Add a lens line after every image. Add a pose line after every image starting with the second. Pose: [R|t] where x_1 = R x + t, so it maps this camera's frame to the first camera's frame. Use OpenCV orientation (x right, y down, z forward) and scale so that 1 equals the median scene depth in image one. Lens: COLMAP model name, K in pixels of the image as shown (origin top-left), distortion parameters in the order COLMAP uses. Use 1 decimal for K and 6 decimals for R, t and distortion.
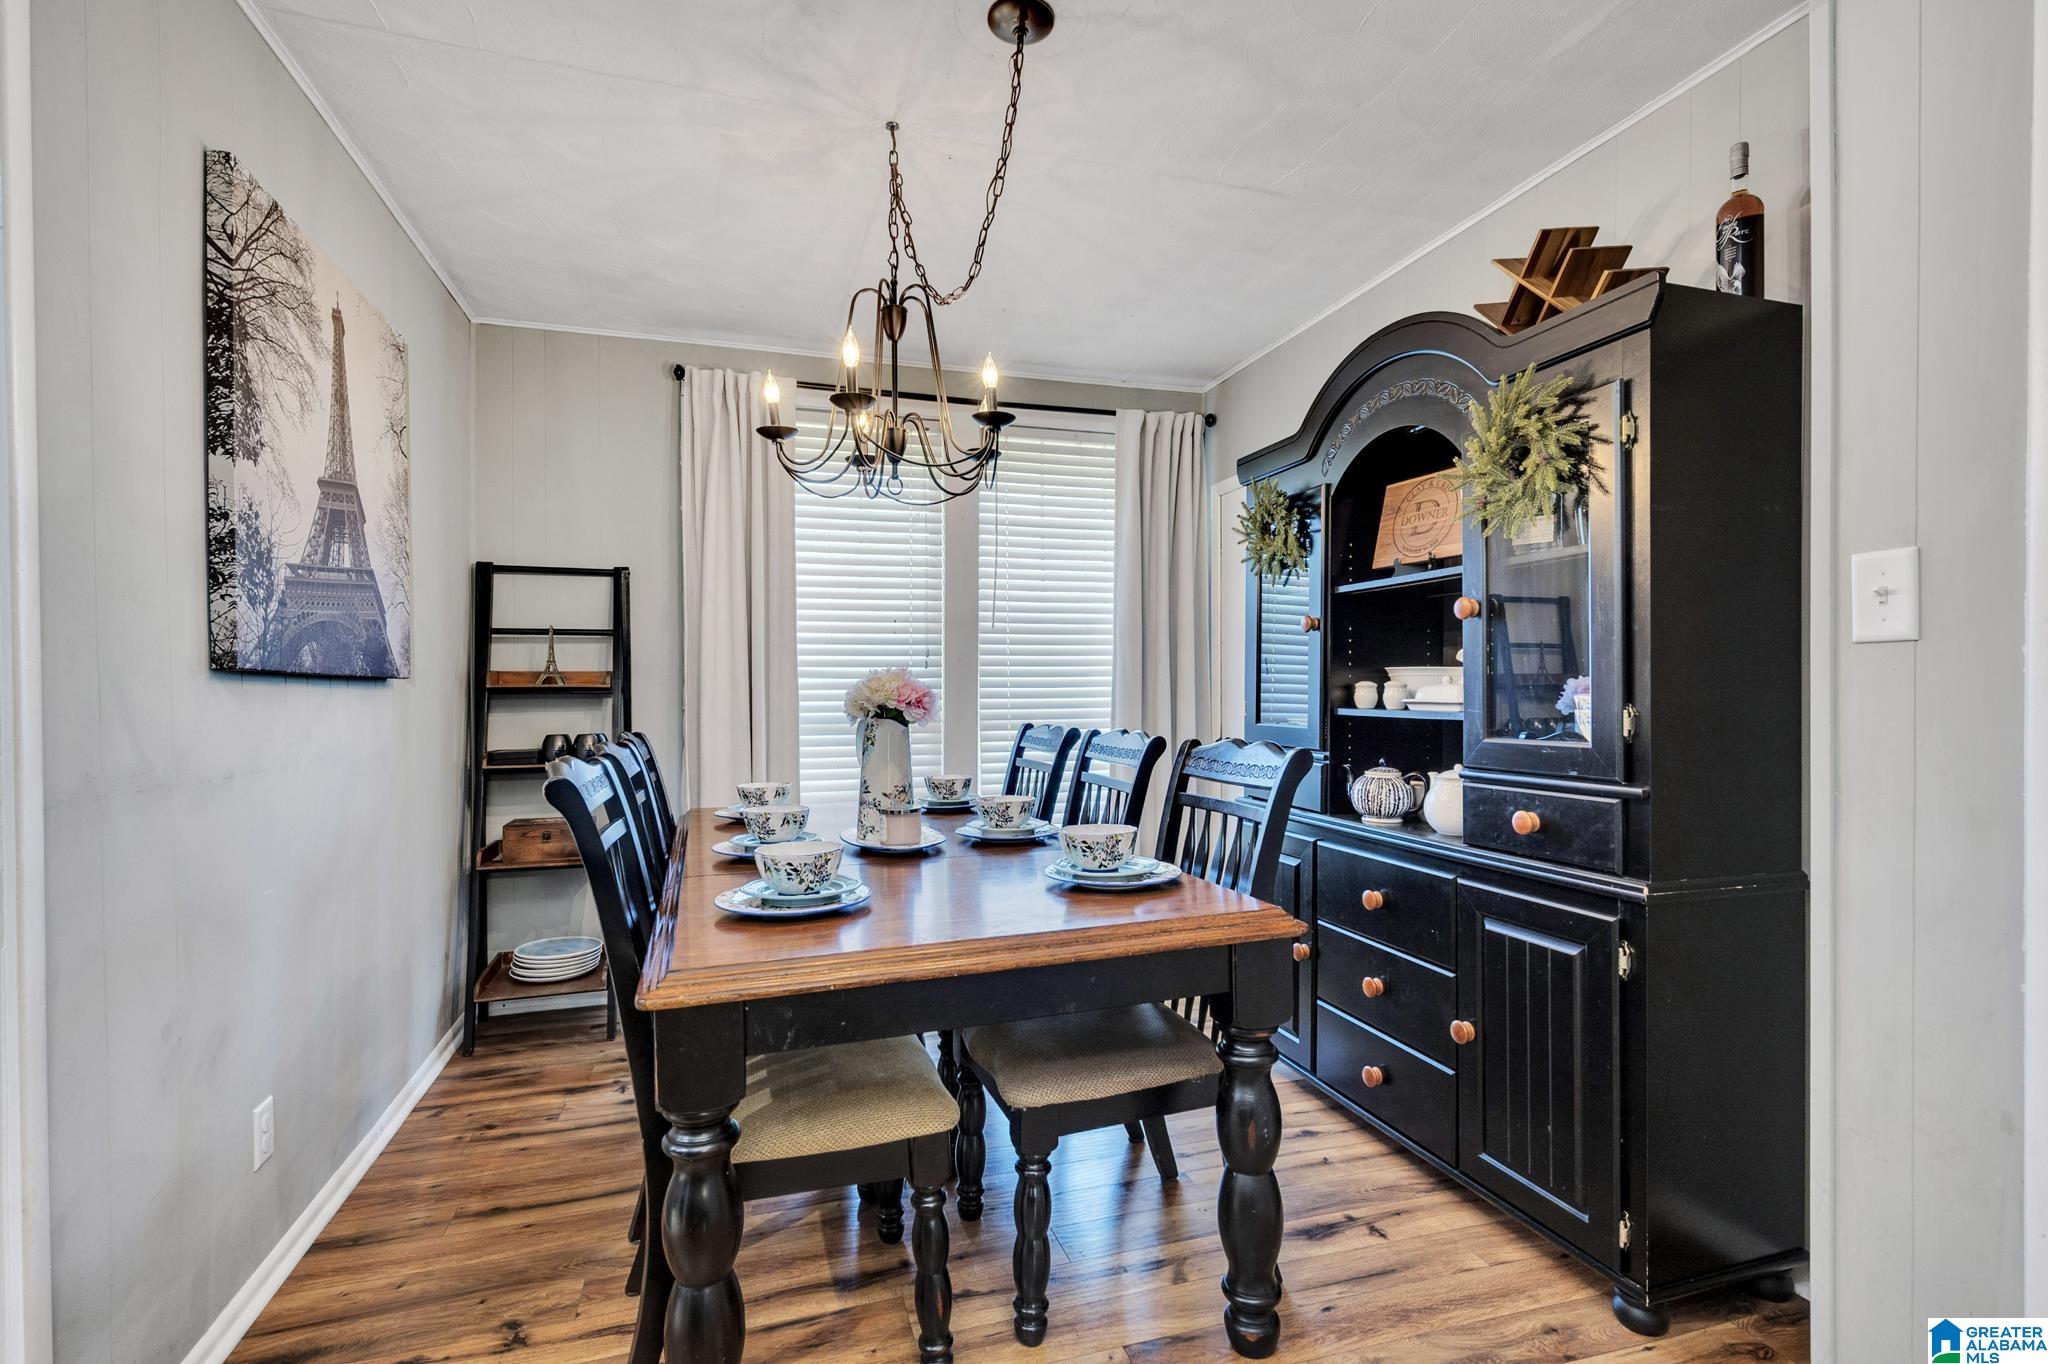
lens RADIAL K [[933.1, 0, 1015.7], [0, 933.1, 691.5], [0, 0, 1]] dist [-0.010231, -0.000285]
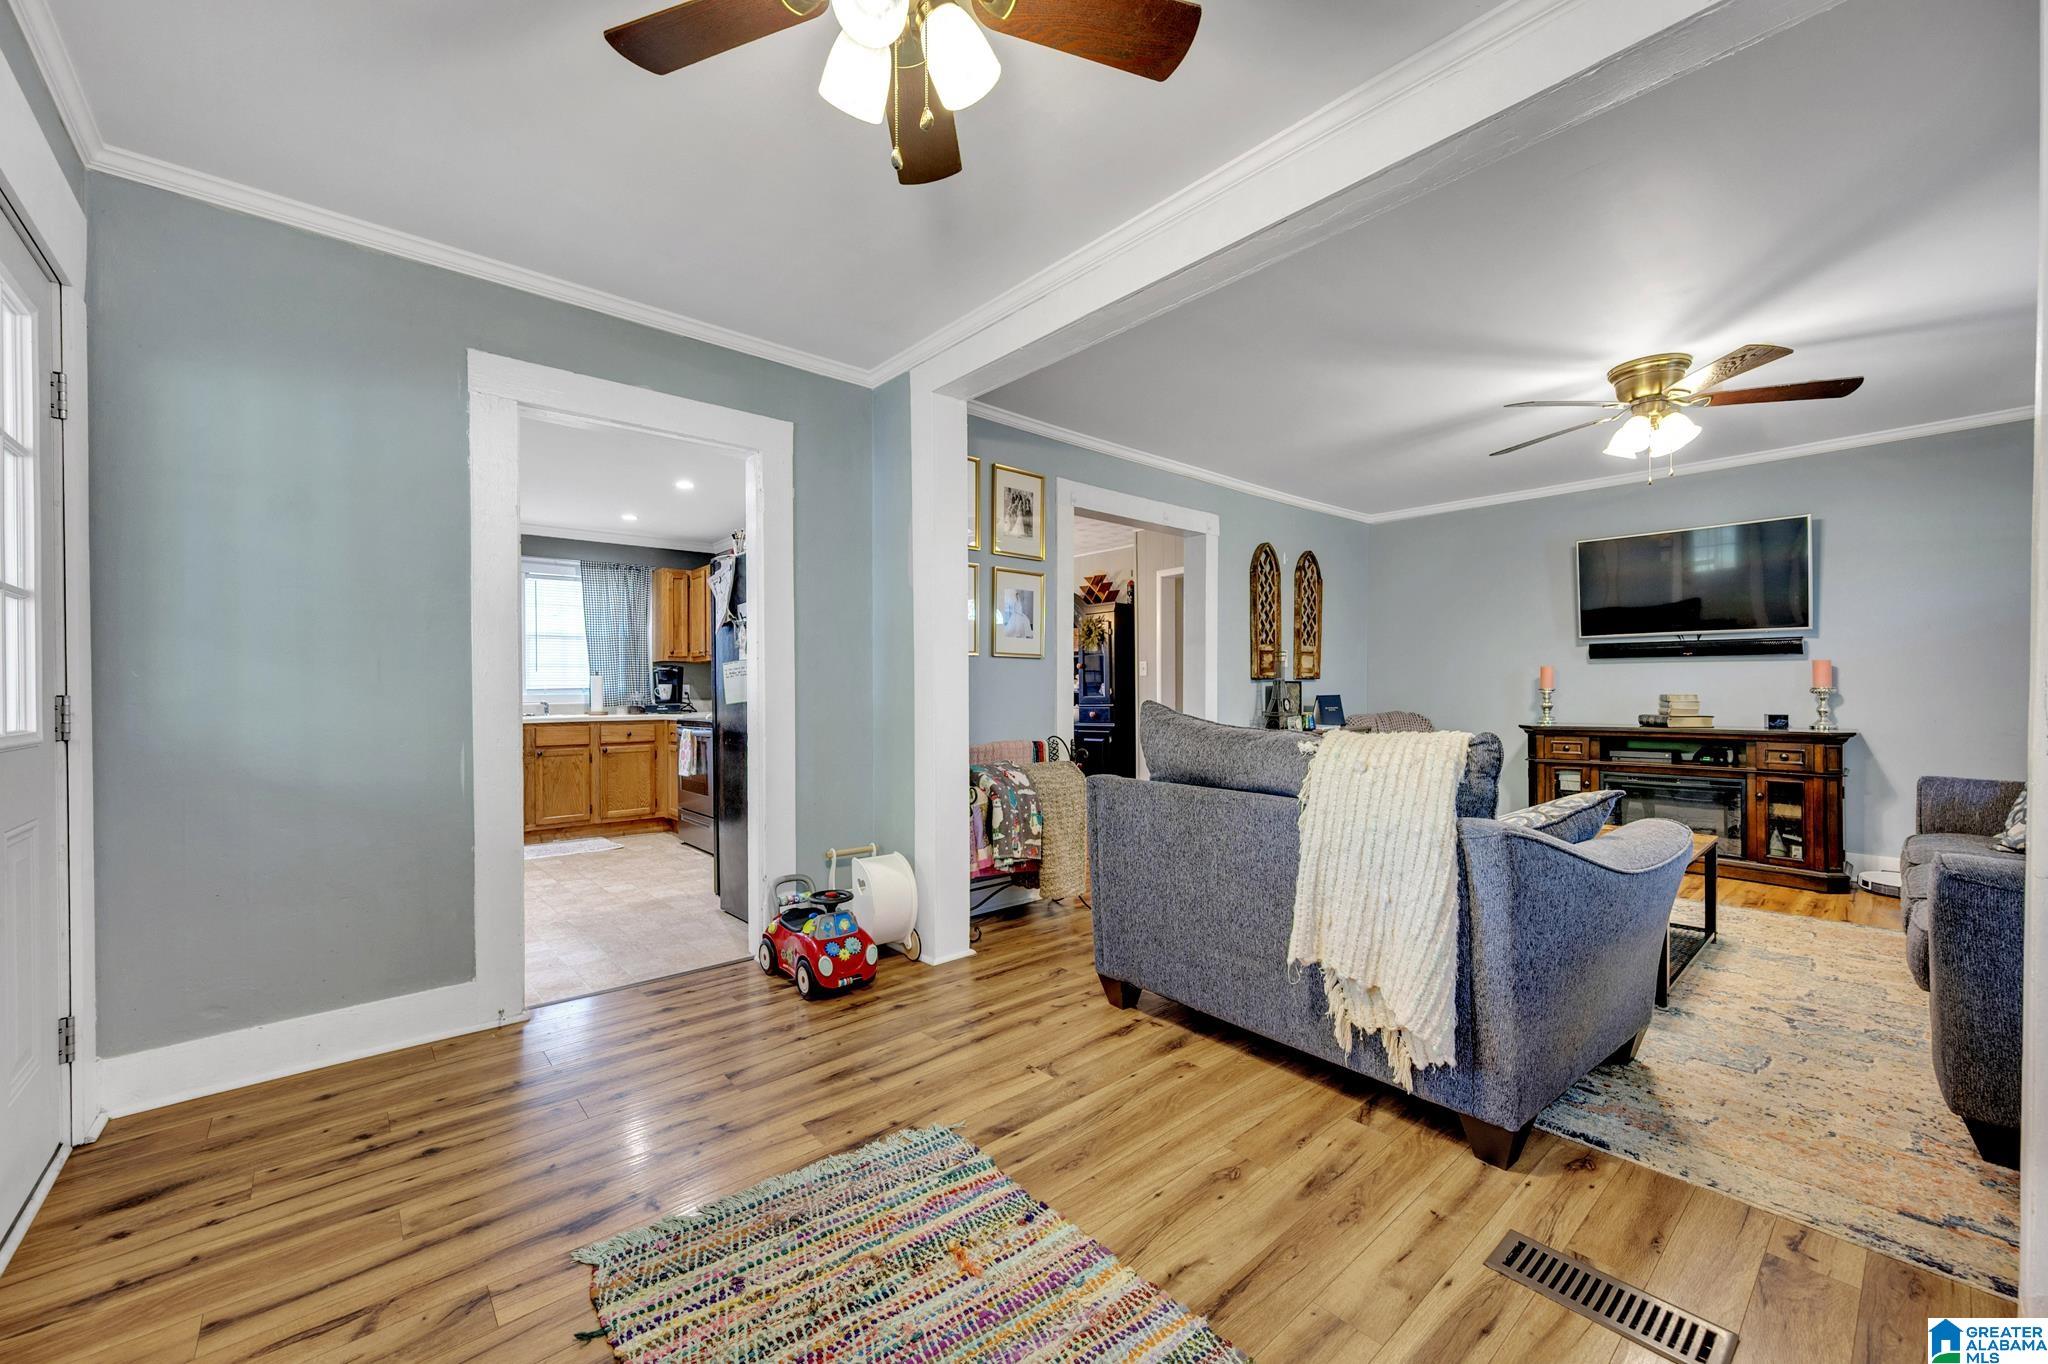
lens RADIAL K [[805.3, 0, 1018.7], [0, 805.3, 690.5], [0, 0, 1]] dist [0.001872, 0.000088]
pose [[0.915241, -0.001970, 0.402901, -1.278564], [0.007322, 0.999904, -0.011743, 0.061624], [-0.402839, 0.013698, 0.915168, -2.302718]]
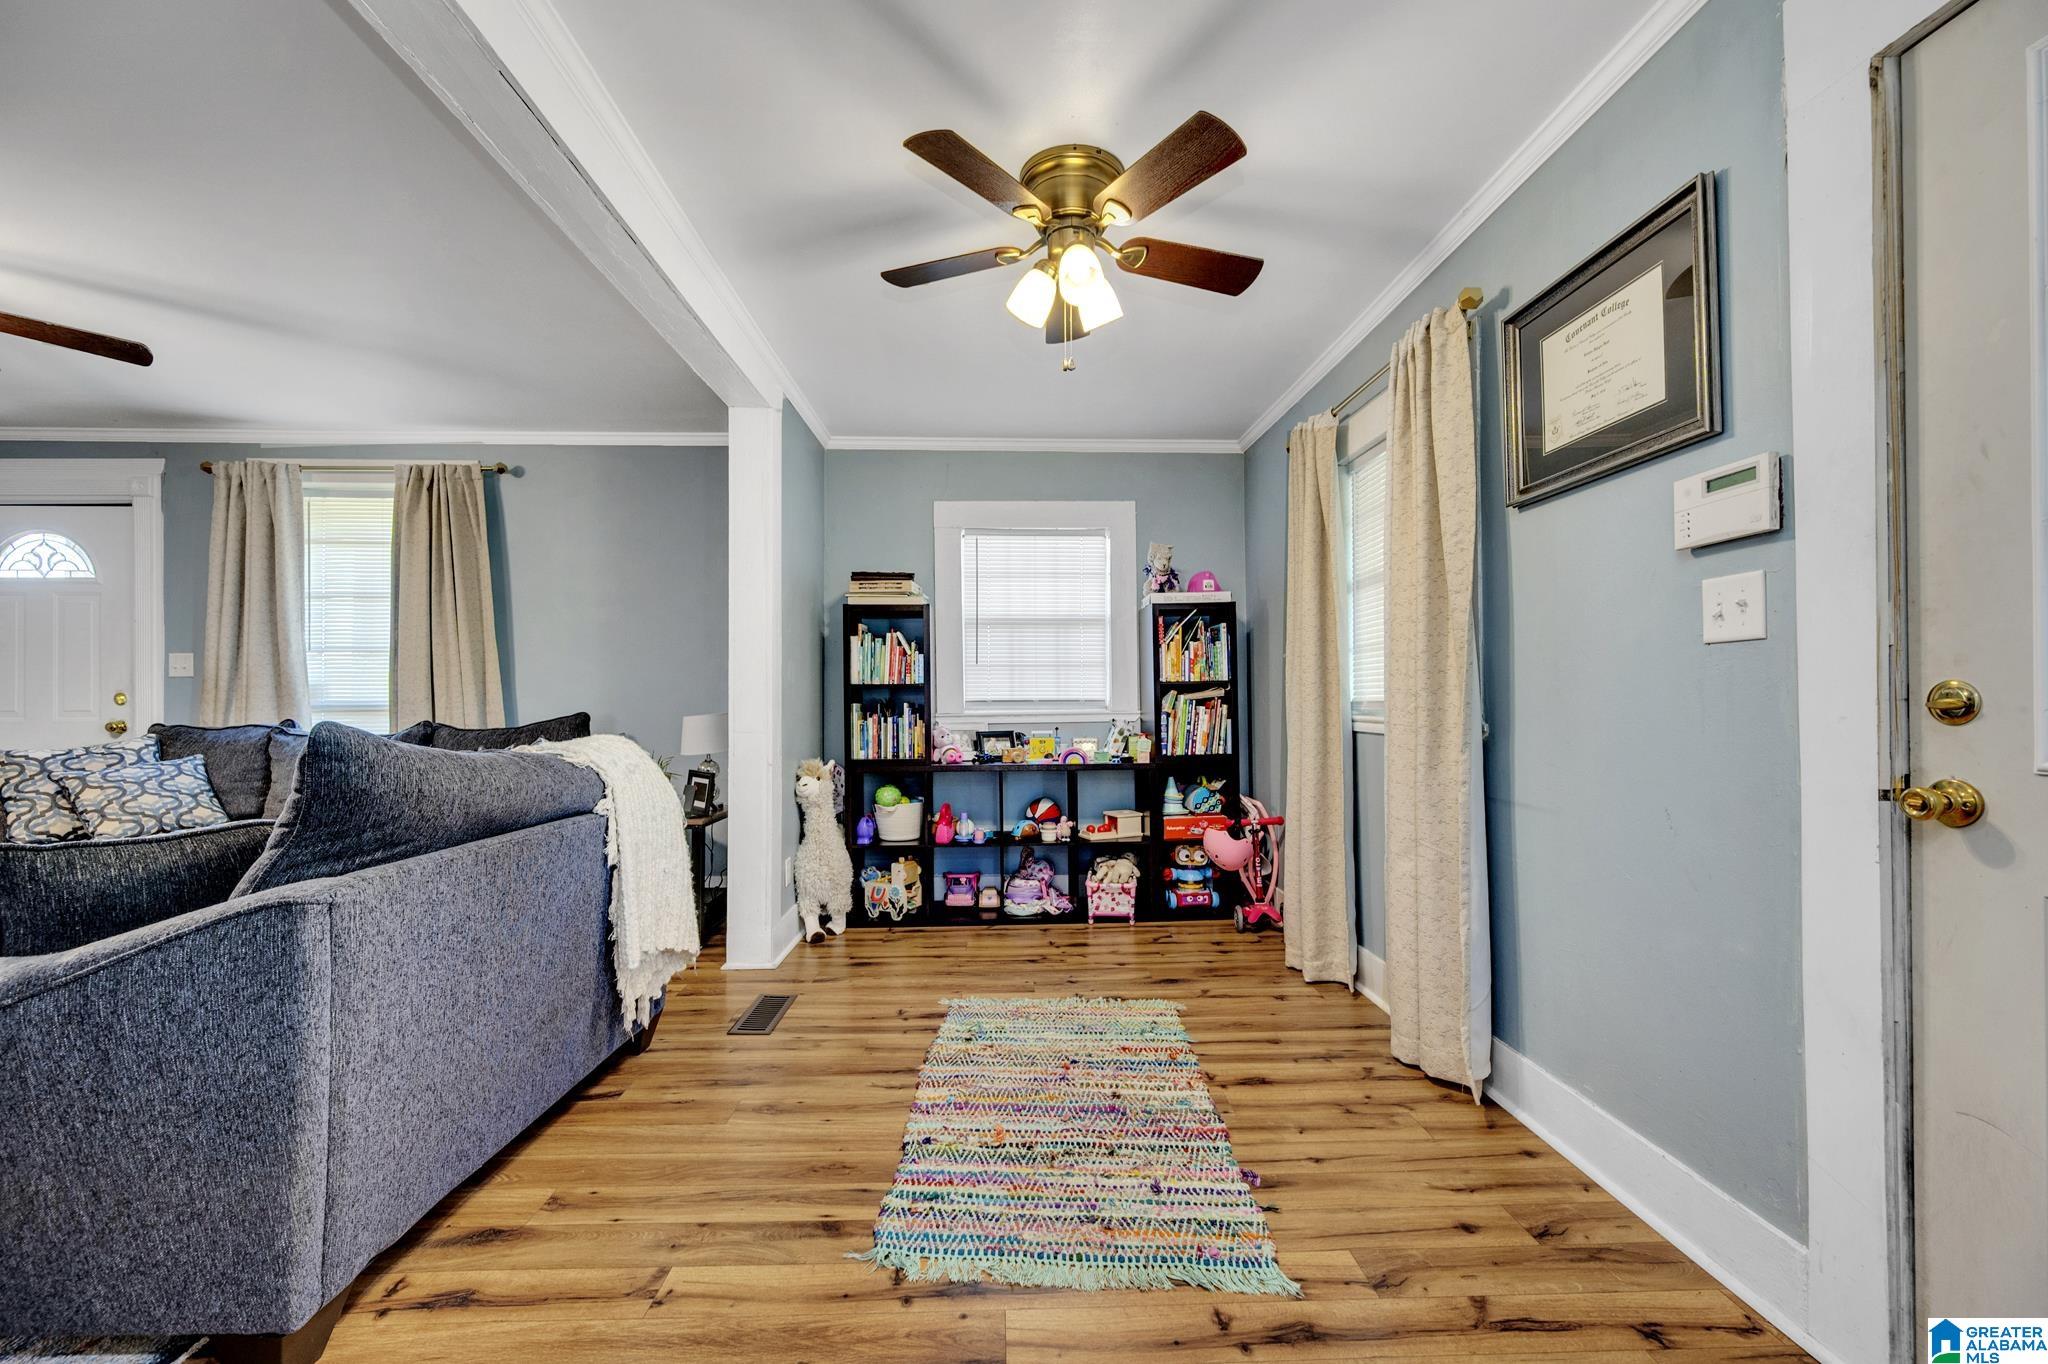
lens RADIAL K [[805.3, 0, 1030.1], [0, 805.3, 686.7], [0, 0, 1]] dist [0.001872, 0.000088]
pose [[-0.969592, 0.009210, 0.244554, -1.305126], [0.009642, 0.999953, 0.000568, 0.038565], [-0.244537, 0.002909, -0.969636, -0.613637]]
